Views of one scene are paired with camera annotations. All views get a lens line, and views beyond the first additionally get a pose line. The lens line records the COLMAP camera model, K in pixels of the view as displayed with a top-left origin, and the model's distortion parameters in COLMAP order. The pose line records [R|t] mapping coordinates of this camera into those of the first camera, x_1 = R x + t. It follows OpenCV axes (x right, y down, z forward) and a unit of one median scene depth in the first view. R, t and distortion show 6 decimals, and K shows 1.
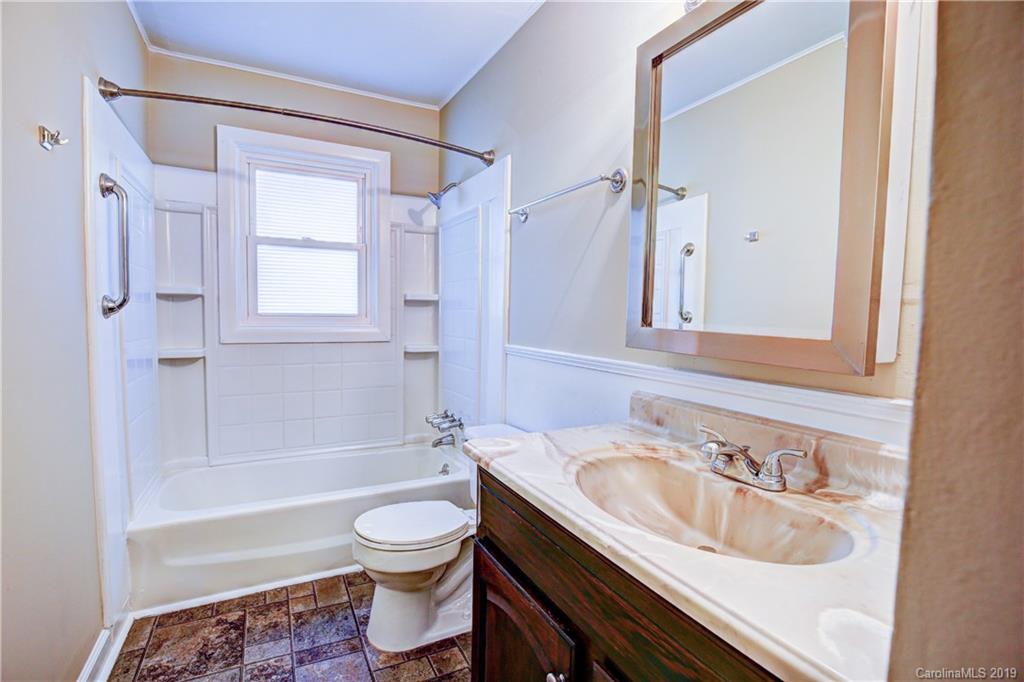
lens RADIAL K [[468.1, 0, 507.7], [0, 468.1, 341.6], [0, 0, 1]] dist [-0.042236, 0.009371]
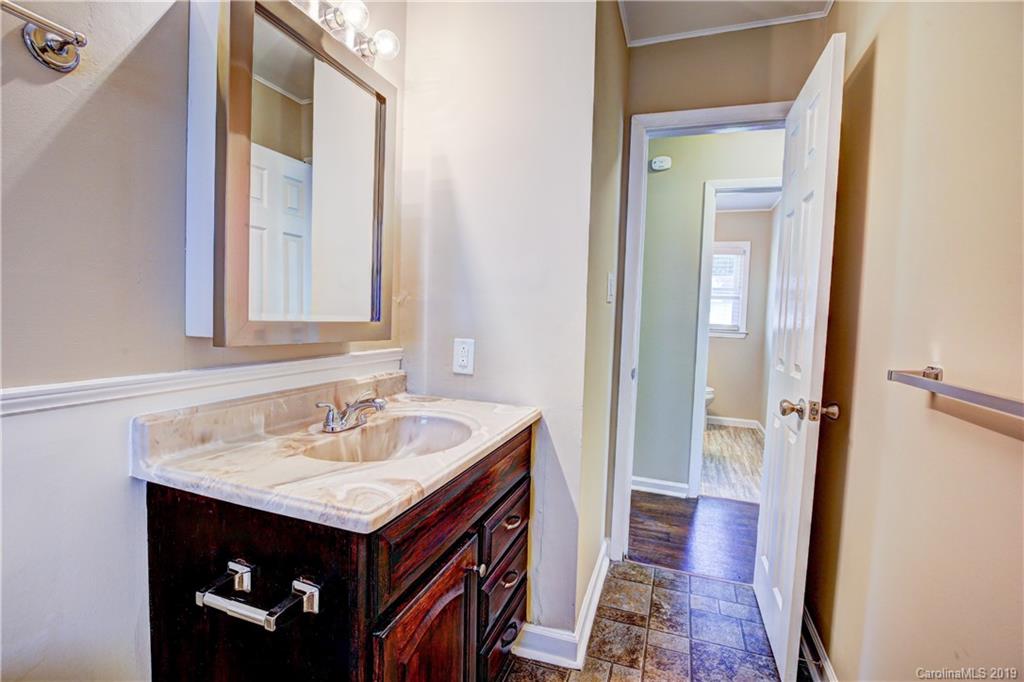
lens RADIAL K [[468.1, 0, 507.7], [0, 468.1, 341.6], [0, 0, 1]] dist [-0.042236, 0.009371]
pose [[-0.673121, -0.078481, 0.735357, -0.793456], [0.003323, 0.994022, 0.109129, -0.101406], [-0.739525, 0.075901, -0.668836, 1.531266]]
